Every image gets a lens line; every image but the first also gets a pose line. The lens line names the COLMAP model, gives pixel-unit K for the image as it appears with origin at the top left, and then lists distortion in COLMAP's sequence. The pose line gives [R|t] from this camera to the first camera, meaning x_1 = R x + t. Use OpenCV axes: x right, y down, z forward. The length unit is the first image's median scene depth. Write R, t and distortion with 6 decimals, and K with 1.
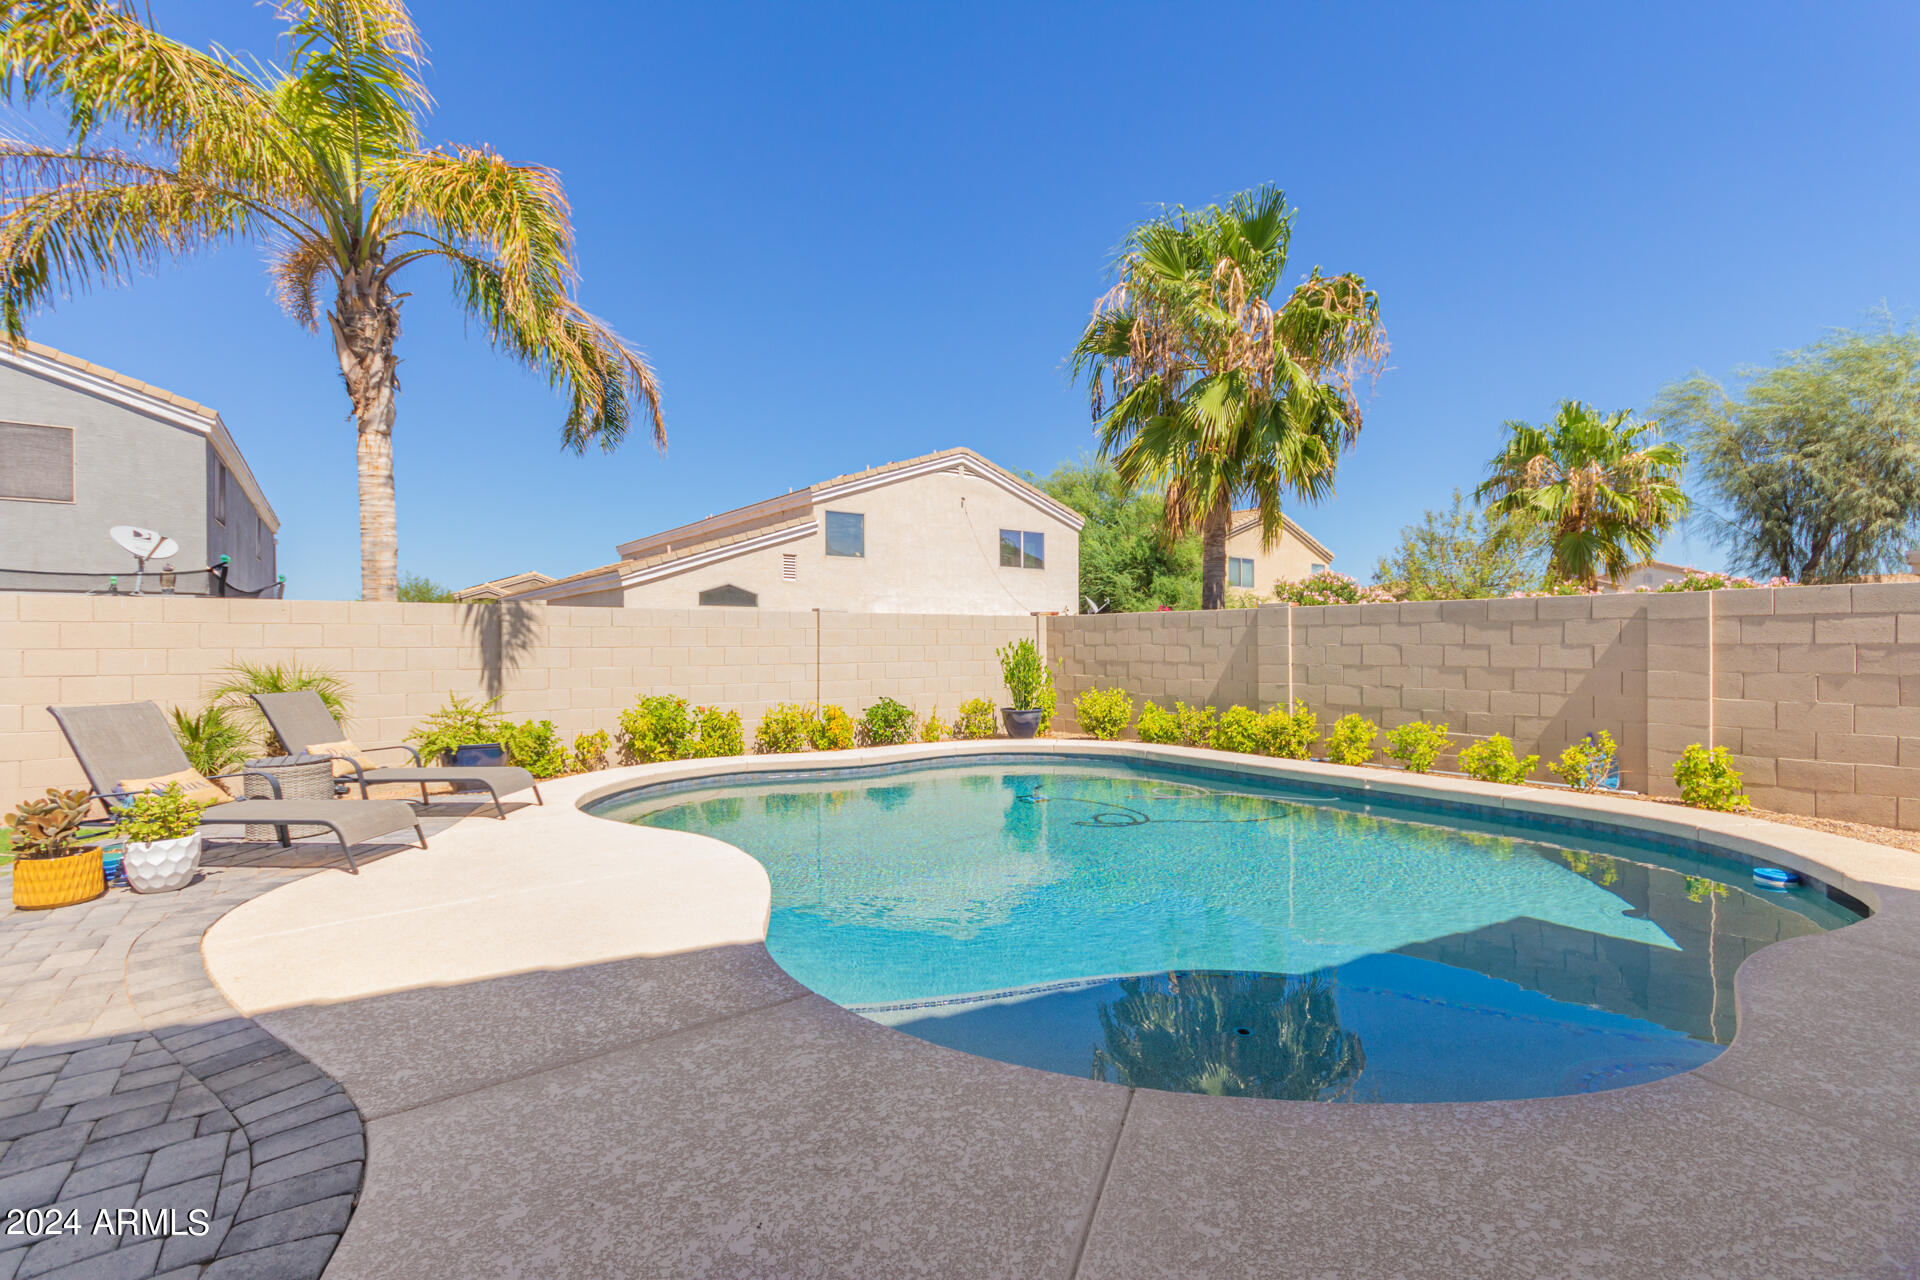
lens RADIAL K [[886.5, 0, 965.7], [0, 886.5, 639.6], [0, 0, 1]] dist [0.002649, 0.001862]
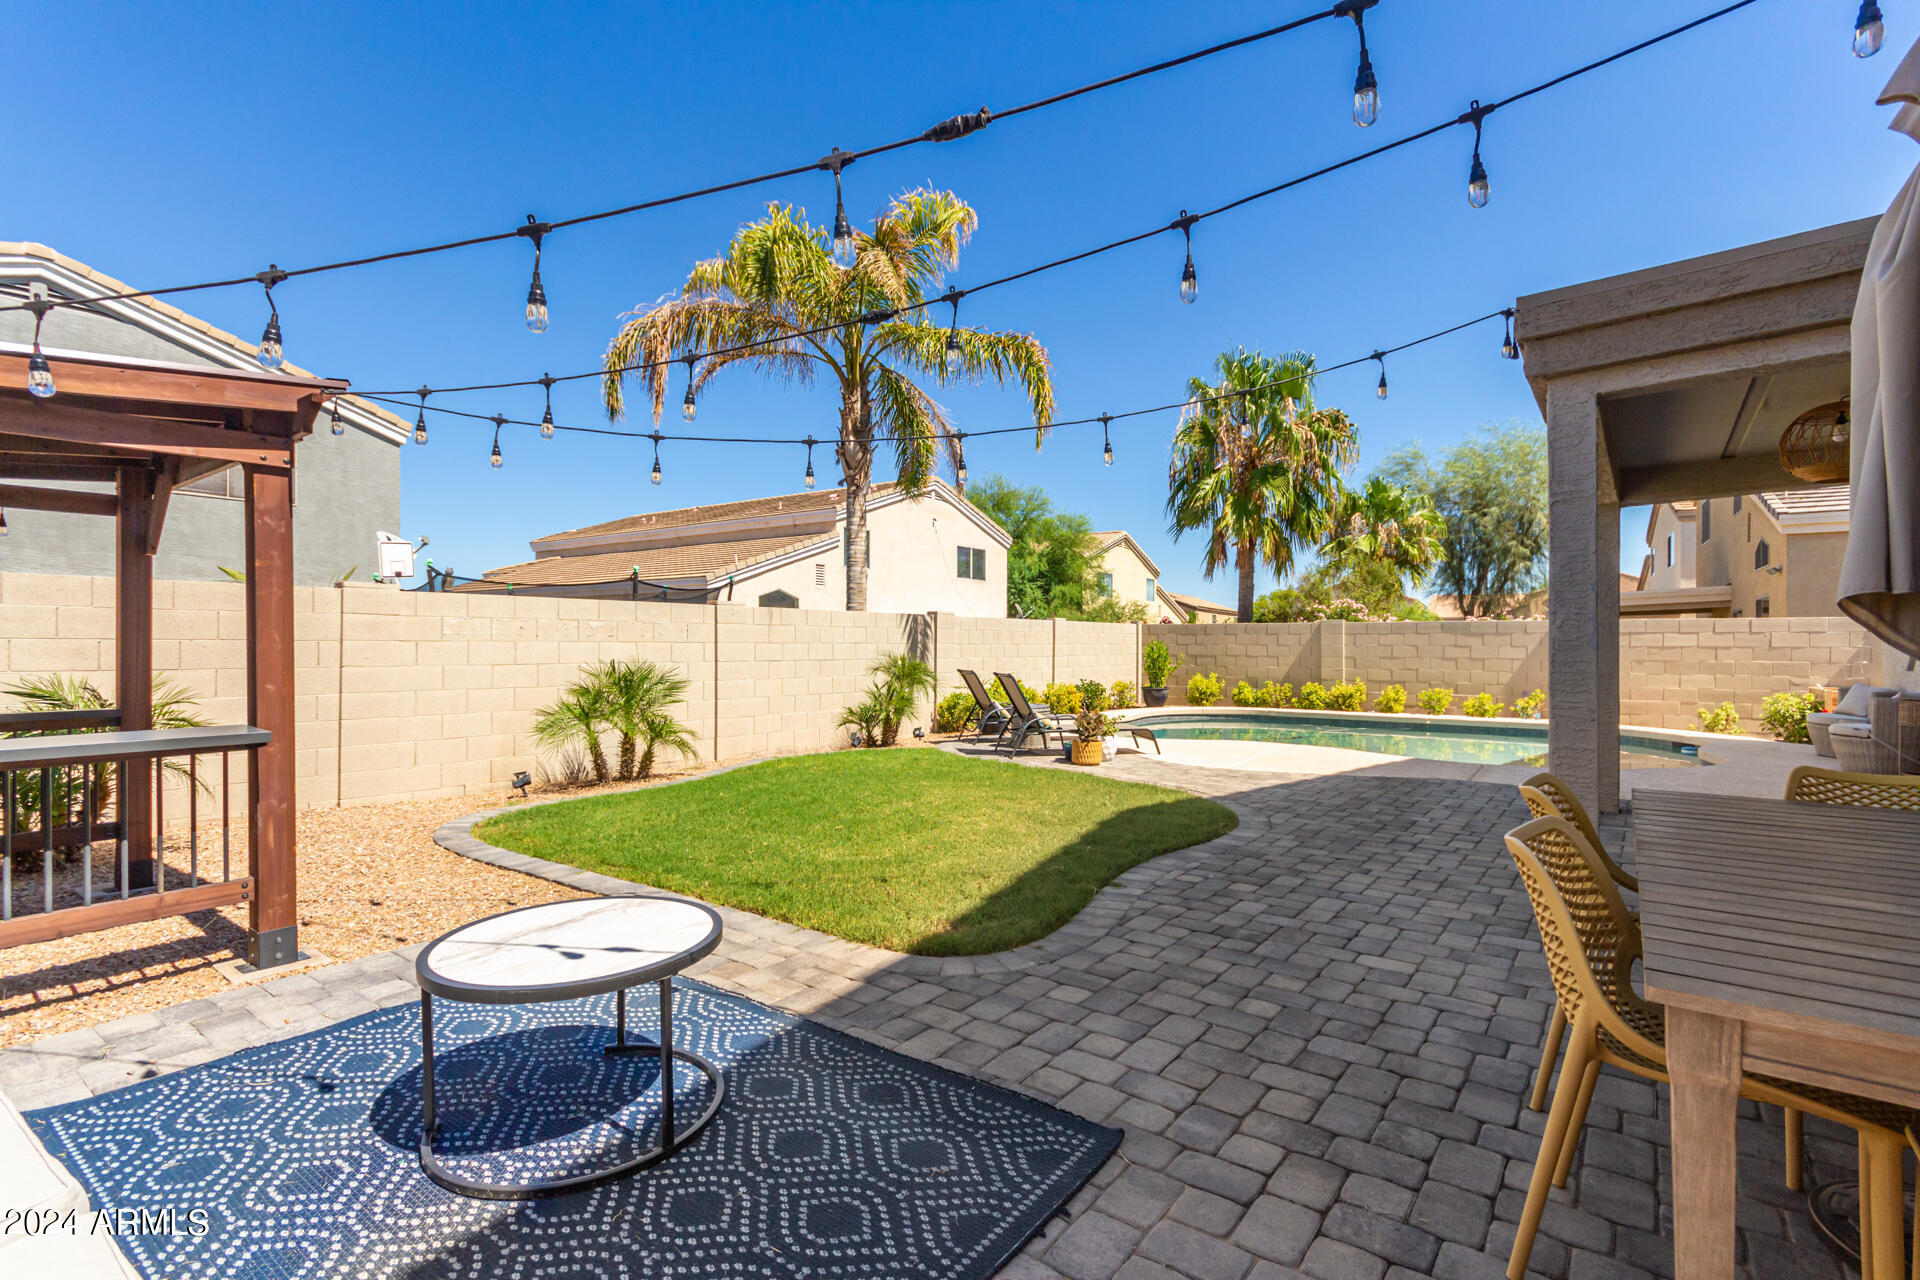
lens RADIAL K [[886.5, 0, 974.0], [0, 886.5, 643.4], [0, 0, 1]] dist [0.002649, 0.001862]
pose [[0.954945, 0.006872, 0.296704, -0.365297], [-0.008437, 0.999956, 0.003994, 0.001074], [-0.296664, -0.006317, 0.954961, -0.177150]]
